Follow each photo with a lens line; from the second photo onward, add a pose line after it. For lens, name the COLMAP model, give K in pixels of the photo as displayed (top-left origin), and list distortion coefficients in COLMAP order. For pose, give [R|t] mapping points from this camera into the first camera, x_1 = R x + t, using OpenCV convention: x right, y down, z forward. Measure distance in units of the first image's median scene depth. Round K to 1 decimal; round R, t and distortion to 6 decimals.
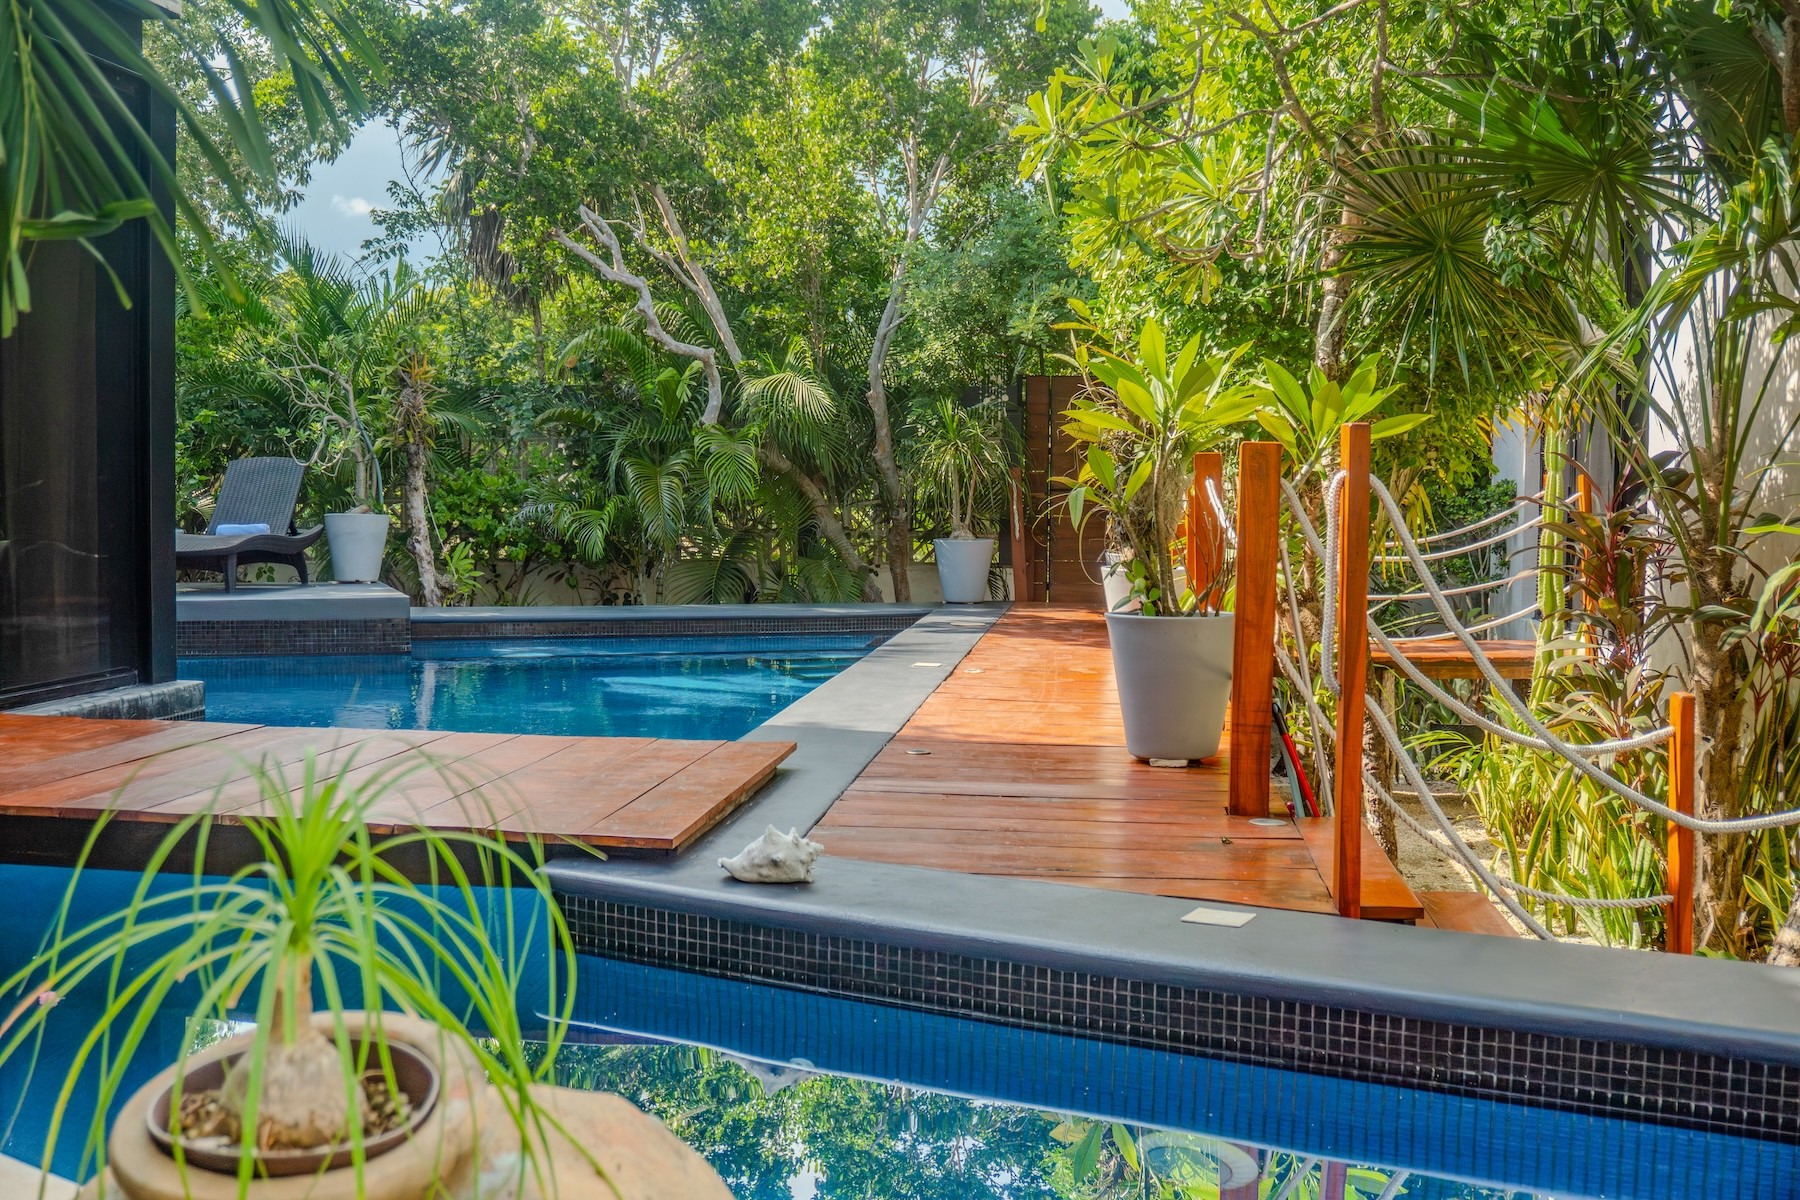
lens RADIAL K [[1878.0, 0, 900.0], [0, 1878.0, 600.0], [0, 0, 1]] dist [-0.216545, -0.003962]
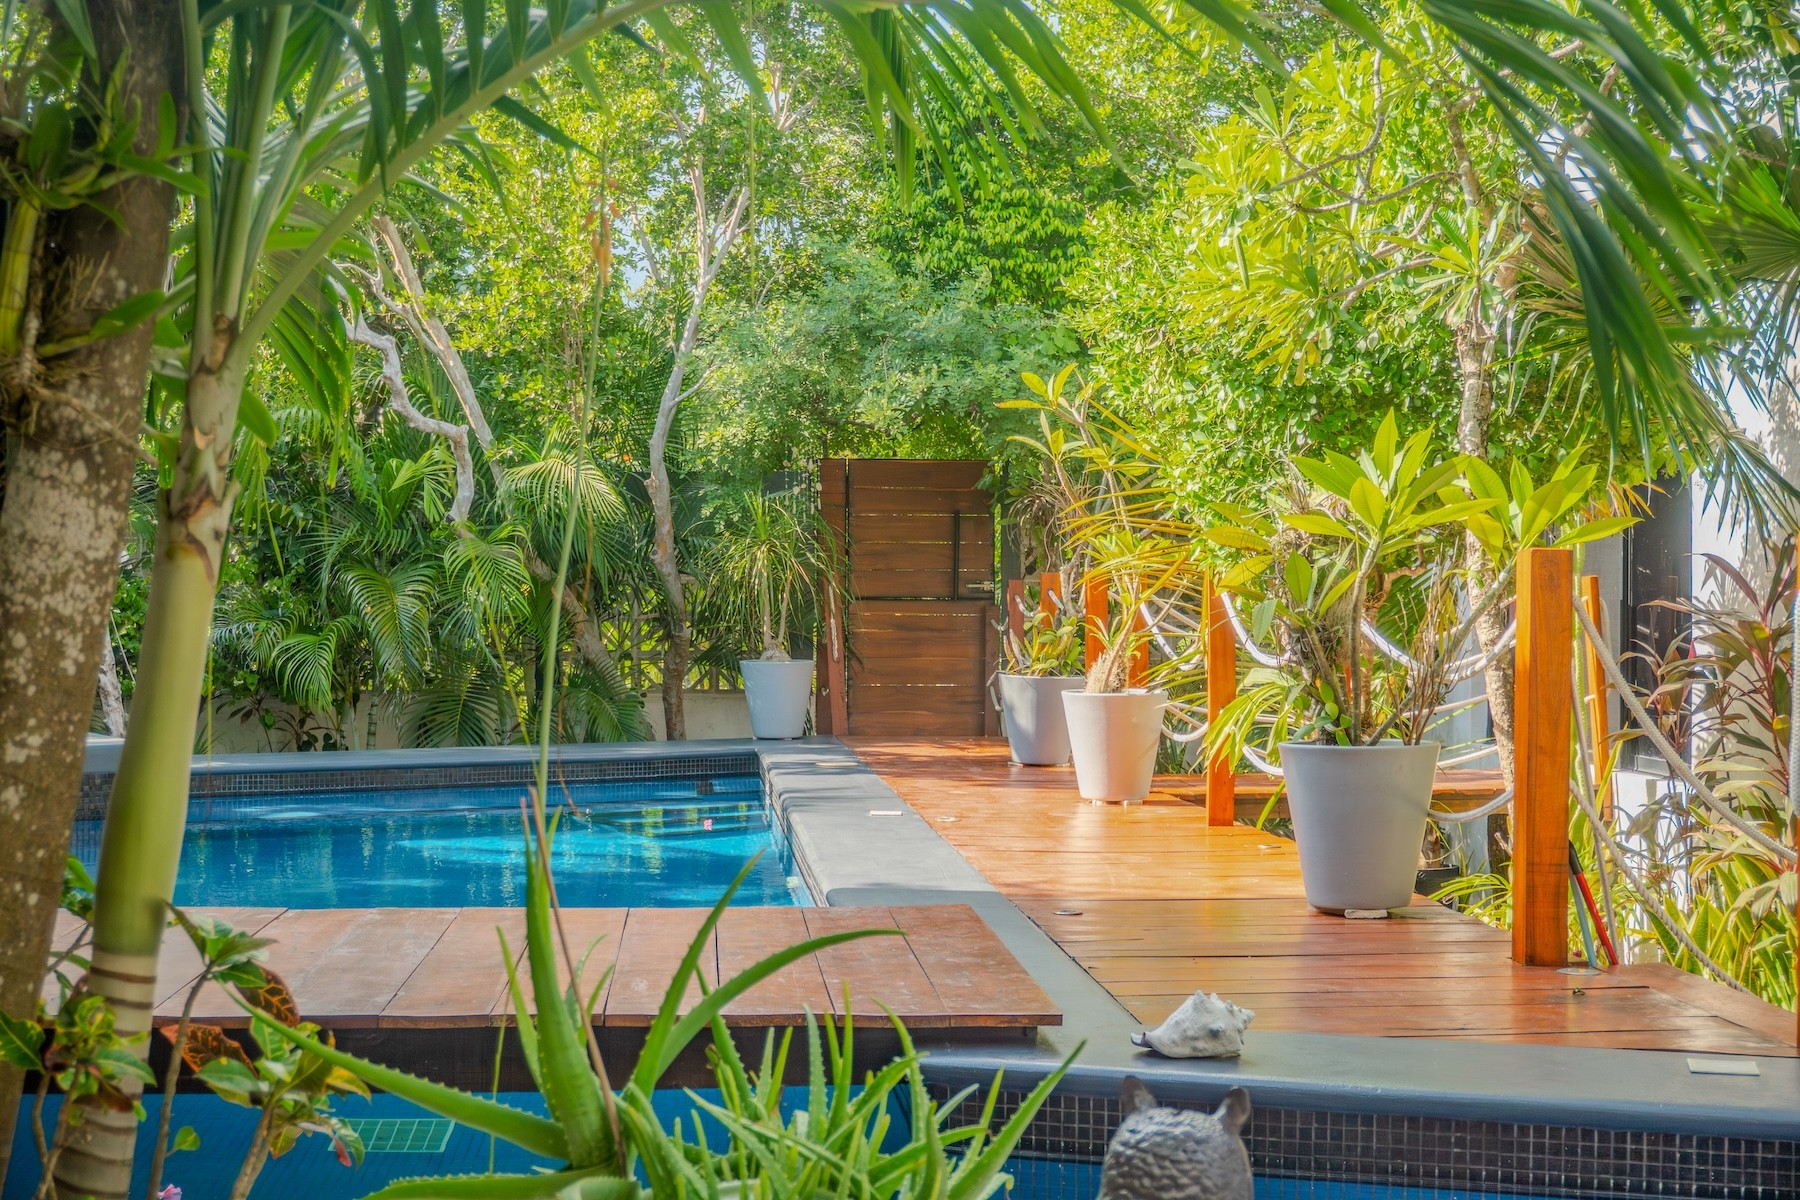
lens RADIAL K [[2345.7, 0, 900.0], [0, 2345.7, 600.0], [0, 0, 1]] dist [-0.115624, 0.082429]
pose [[0.984509, -0.010452, 0.175022, -0.207653], [0.020405, 0.998269, -0.055165, -0.002963], [-0.174142, 0.057882, 0.983018, -0.034579]]
